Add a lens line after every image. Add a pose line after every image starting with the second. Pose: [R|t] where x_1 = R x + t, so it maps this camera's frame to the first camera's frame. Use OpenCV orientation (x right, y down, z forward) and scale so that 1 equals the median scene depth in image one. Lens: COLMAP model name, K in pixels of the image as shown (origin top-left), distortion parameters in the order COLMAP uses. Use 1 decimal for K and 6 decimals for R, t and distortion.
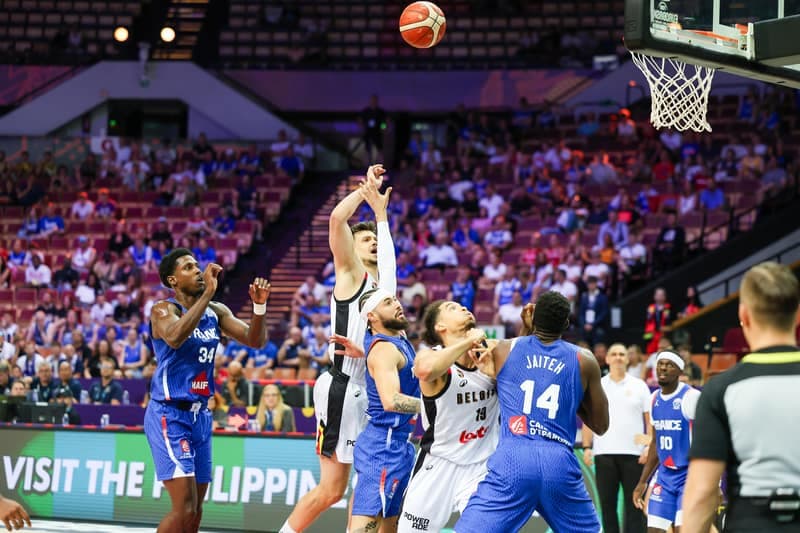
lens RADIAL K [[2006.4, 0, 400.0], [0, 2006.4, 266.5], [0, 0, 1]] dist [0.046635, 0.328942]
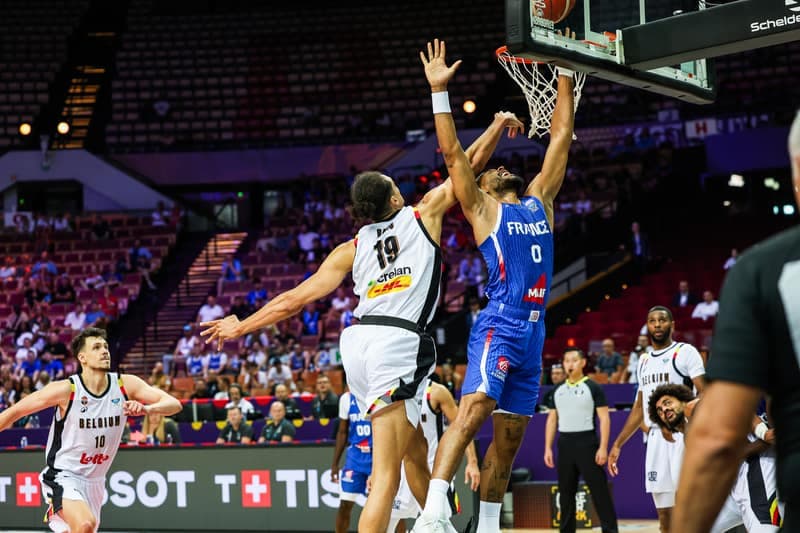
lens RADIAL K [[2002.5, 0, 400.0], [0, 2002.5, 266.5], [0, 0, 1]] dist [0.089349, 0.282910]
pose [[0.997617, -0.048438, 0.049133, 0.026731], [0.048540, 0.998821, -0.000892, -0.018968], [-0.049032, 0.003275, 0.998792, -0.247075]]
